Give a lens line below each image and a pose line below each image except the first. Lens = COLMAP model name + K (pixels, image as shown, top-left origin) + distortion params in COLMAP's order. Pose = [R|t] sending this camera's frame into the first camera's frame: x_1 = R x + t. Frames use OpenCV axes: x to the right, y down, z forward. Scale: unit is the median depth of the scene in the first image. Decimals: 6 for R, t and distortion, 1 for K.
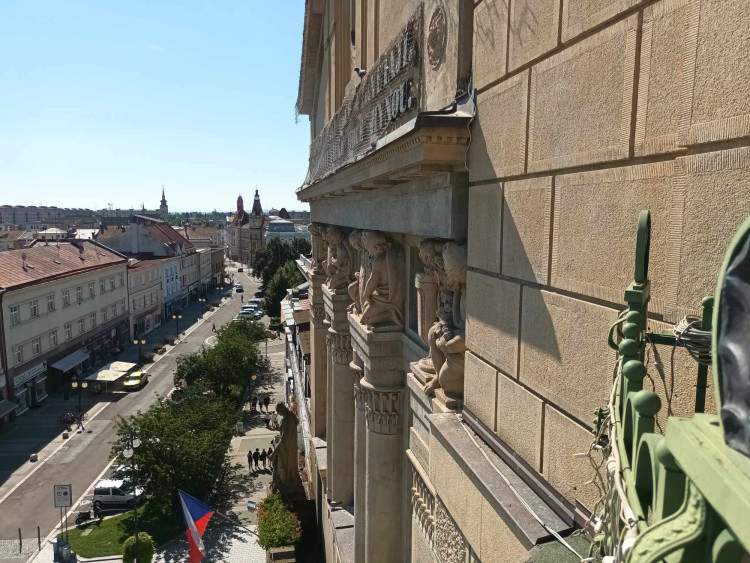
lens RADIAL K [[557.9, 0, 376.5], [0, 557.9, 281.8], [0, 0, 1]] dist [0.029865, -0.025357]
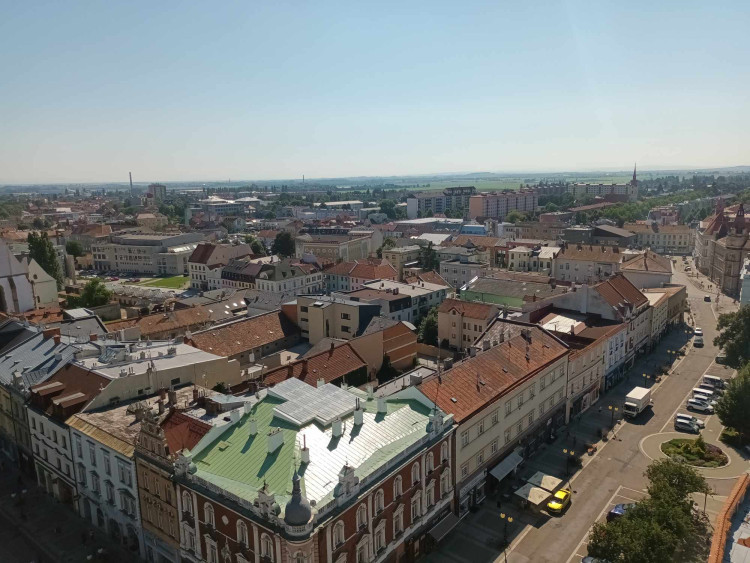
lens RADIAL K [[557.9, 0, 373.4], [0, 557.9, 286.1], [0, 0, 1]] dist [0.029865, -0.025357]
pose [[0.702734, 0.114005, -0.702259, 0.016097], [-0.064916, 0.993235, 0.096282, -0.251248], [0.708485, -0.022073, 0.705381, 0.015389]]
